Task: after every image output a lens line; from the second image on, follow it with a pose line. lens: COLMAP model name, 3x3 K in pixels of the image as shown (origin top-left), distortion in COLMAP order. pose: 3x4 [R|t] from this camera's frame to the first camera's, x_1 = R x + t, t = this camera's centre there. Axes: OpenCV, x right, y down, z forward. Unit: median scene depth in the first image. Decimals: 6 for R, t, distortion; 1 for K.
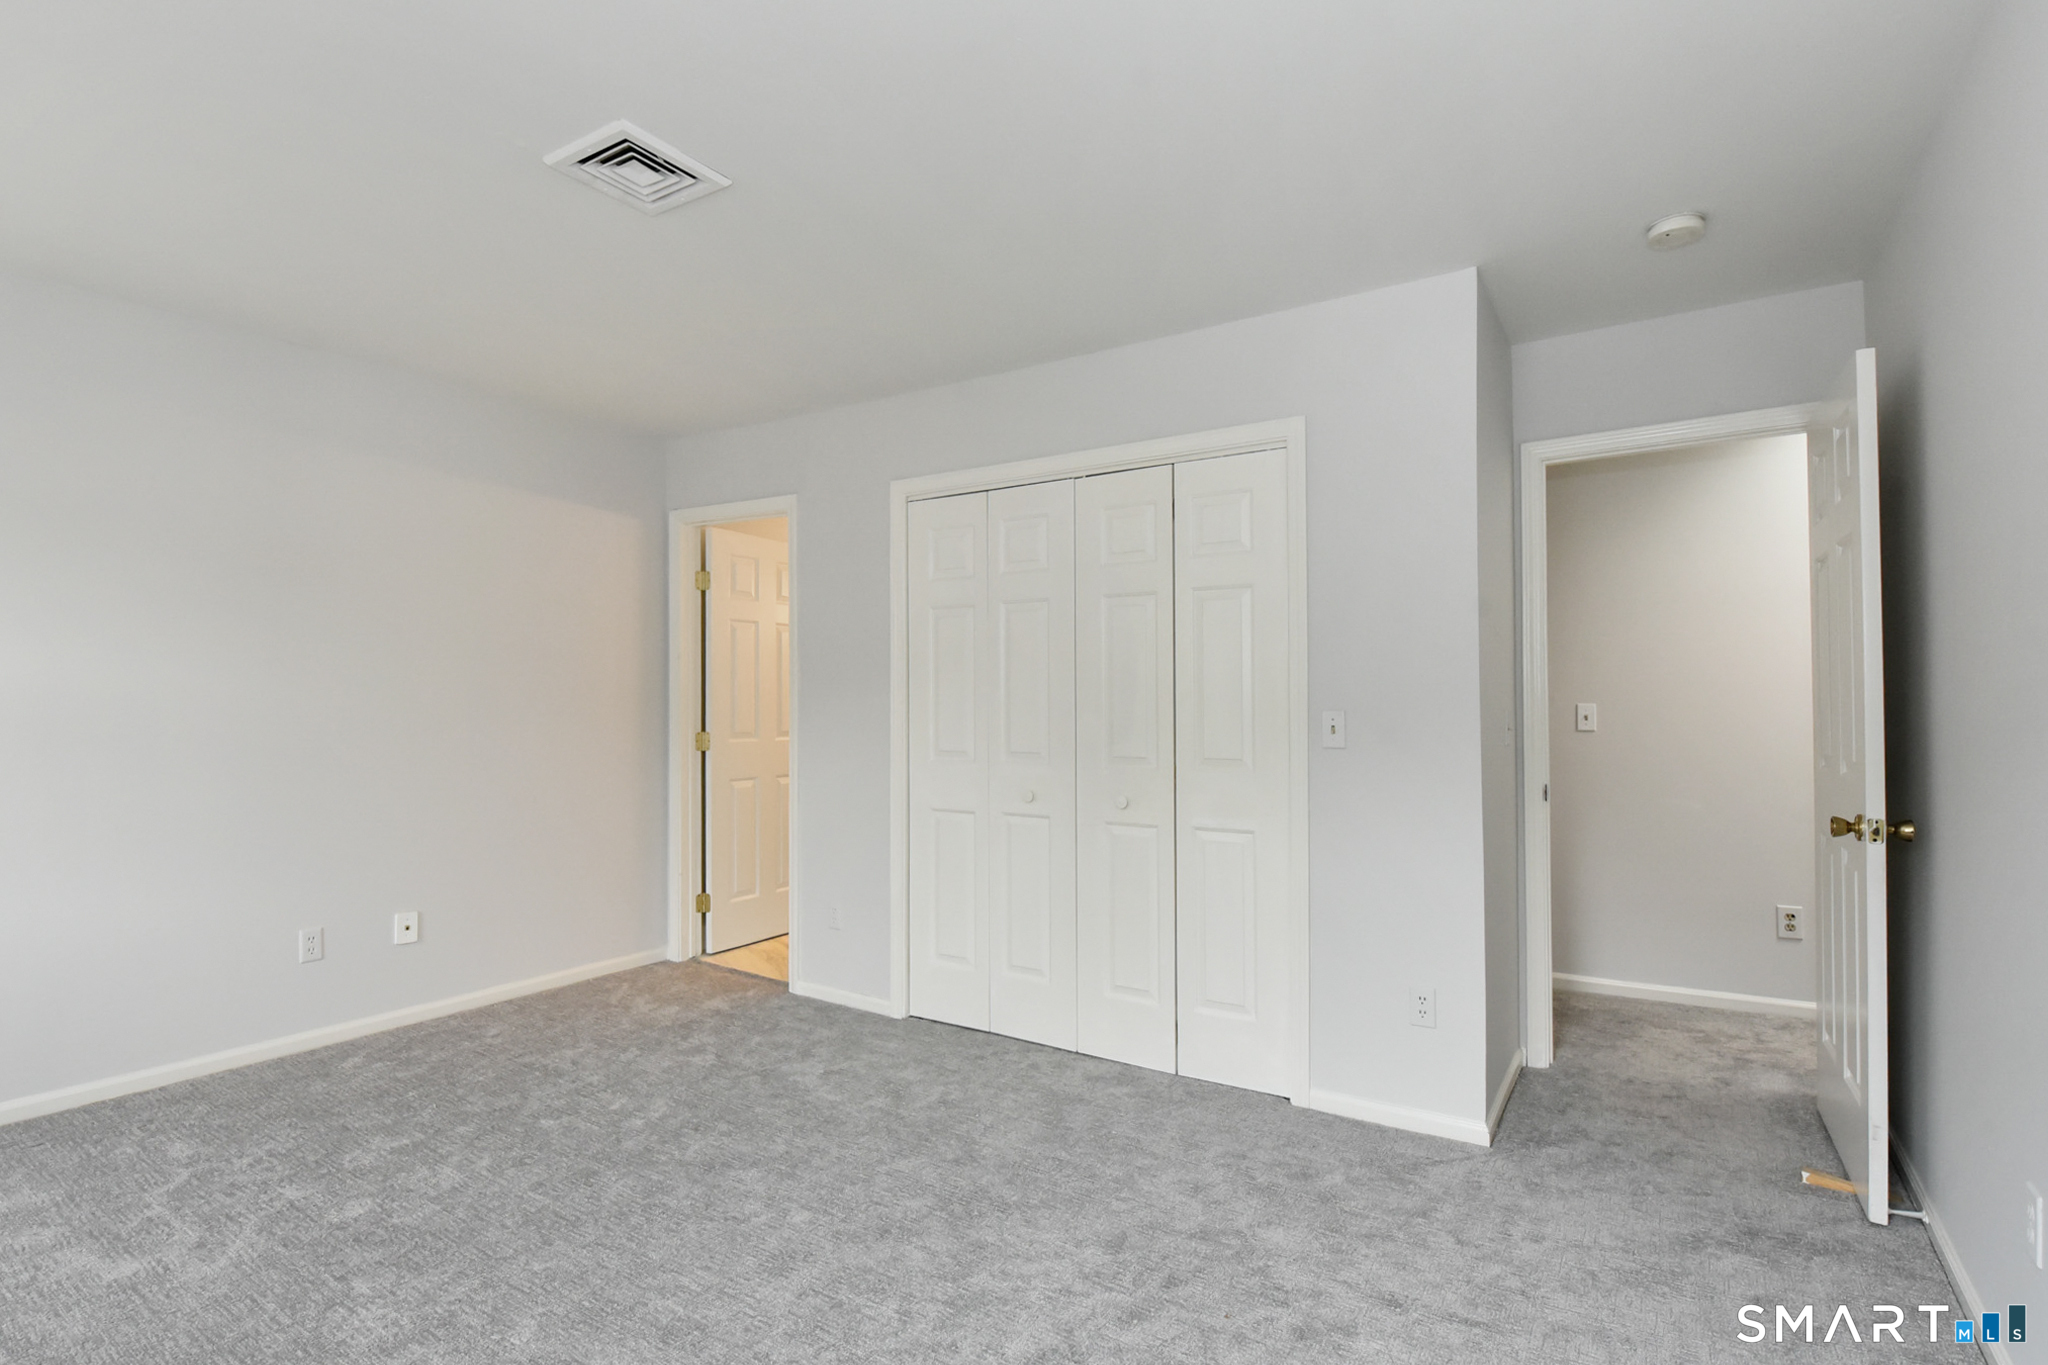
lens RADIAL K [[972.3, 0, 1027.8], [0, 972.3, 699.9], [0, 0, 1]] dist [0.000357, 0.000125]
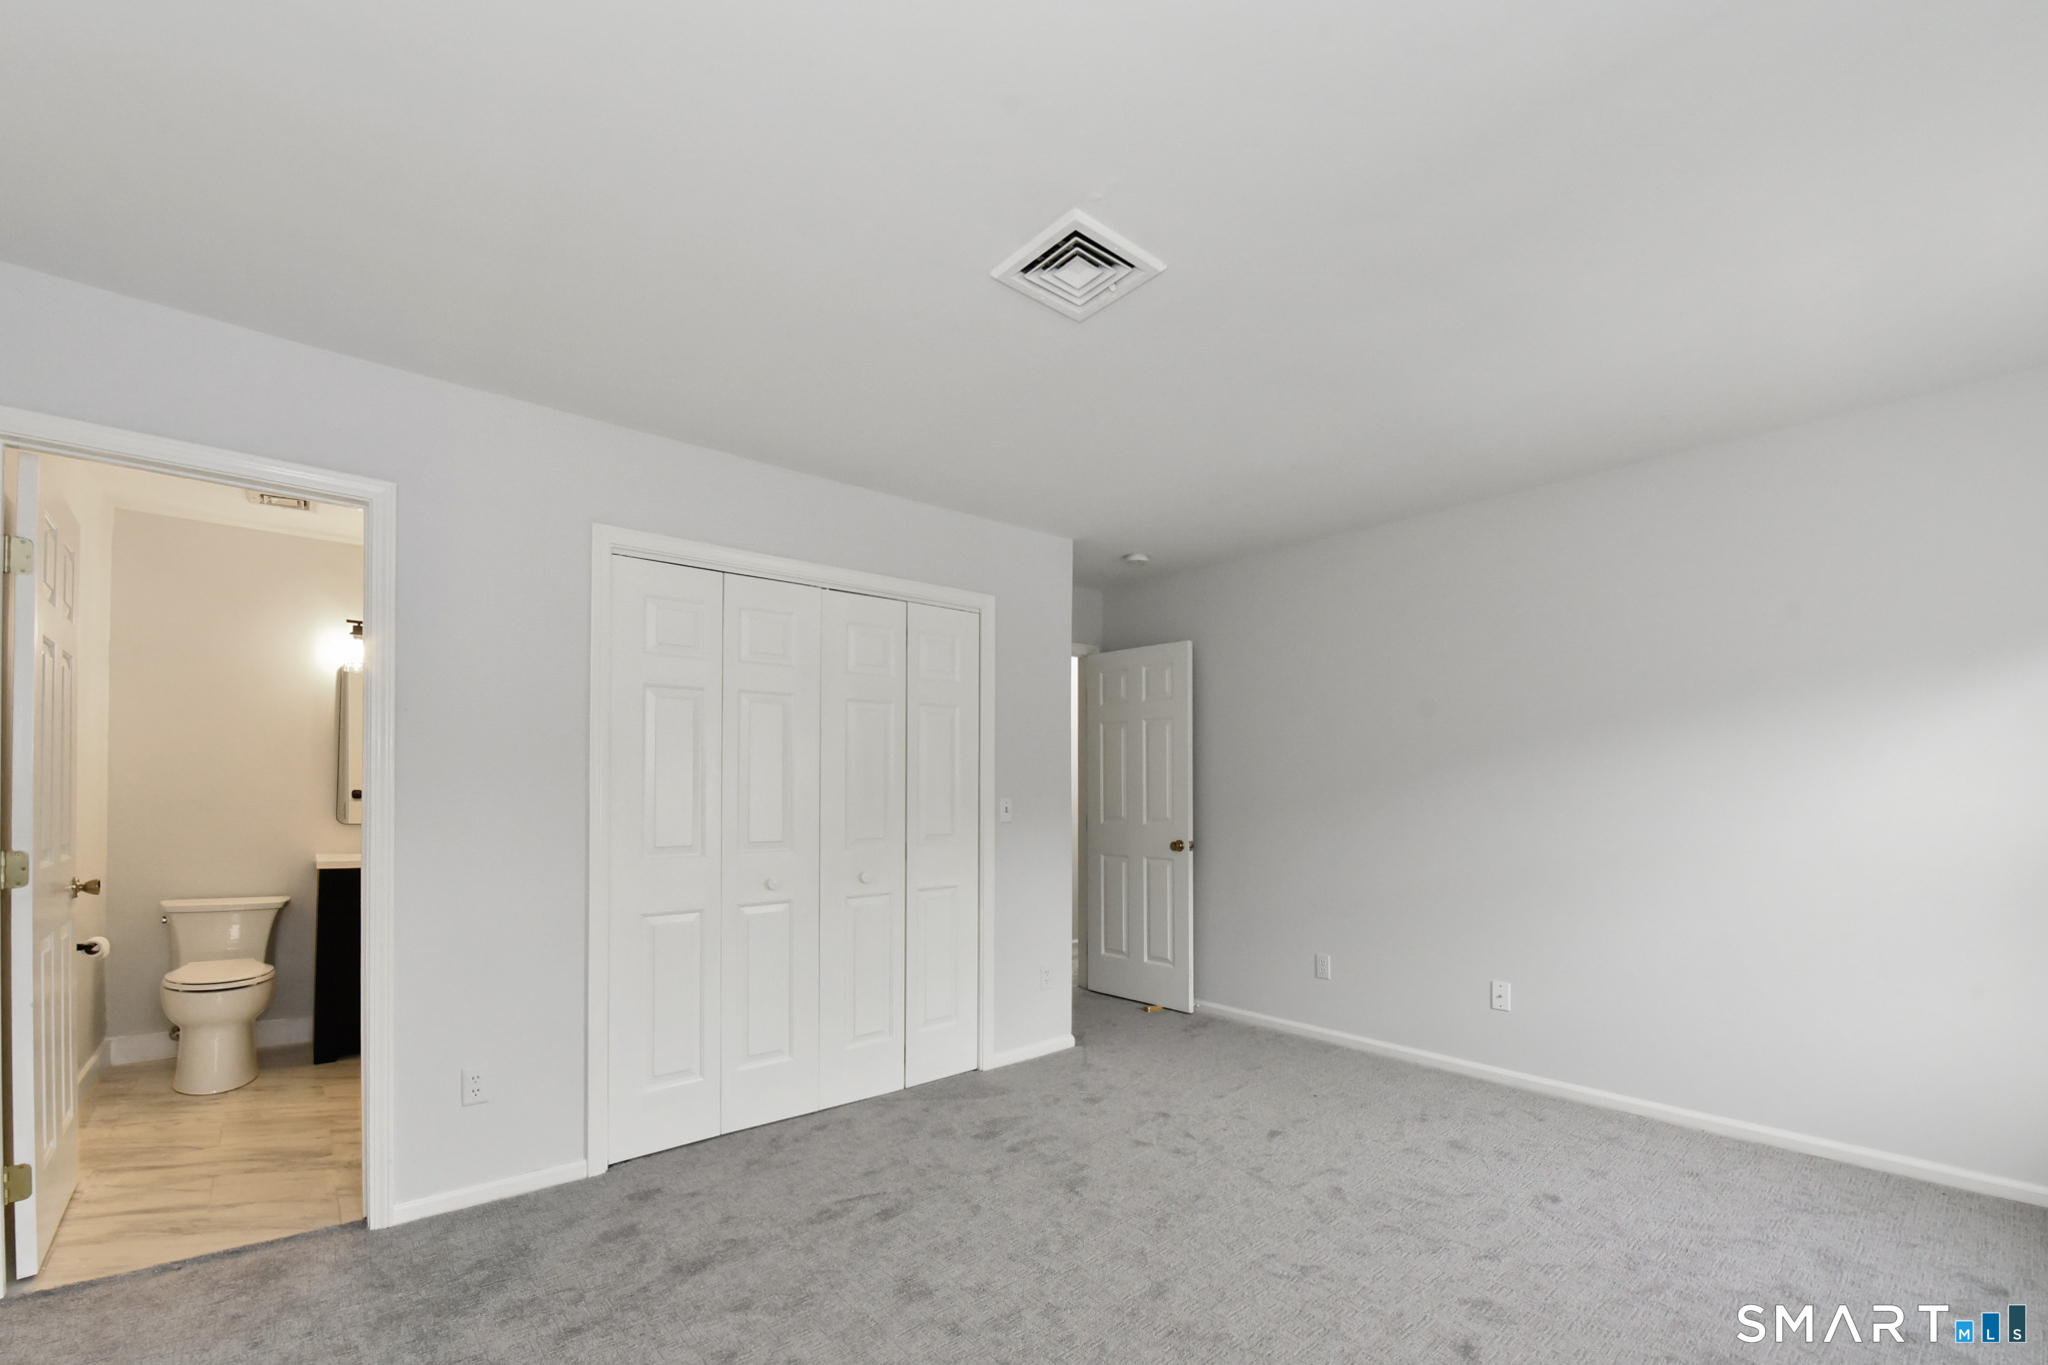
lens RADIAL K [[873.5, 0, 1017.9], [0, 873.5, 780.4], [0, 0, 1]] dist [-0.003268, -0.000309]
pose [[0.303172, 0.009078, 0.952892, -0.861522], [-0.005756, 0.999954, -0.007695, -0.004081], [-0.952918, -0.003152, 0.303211, 0.512446]]
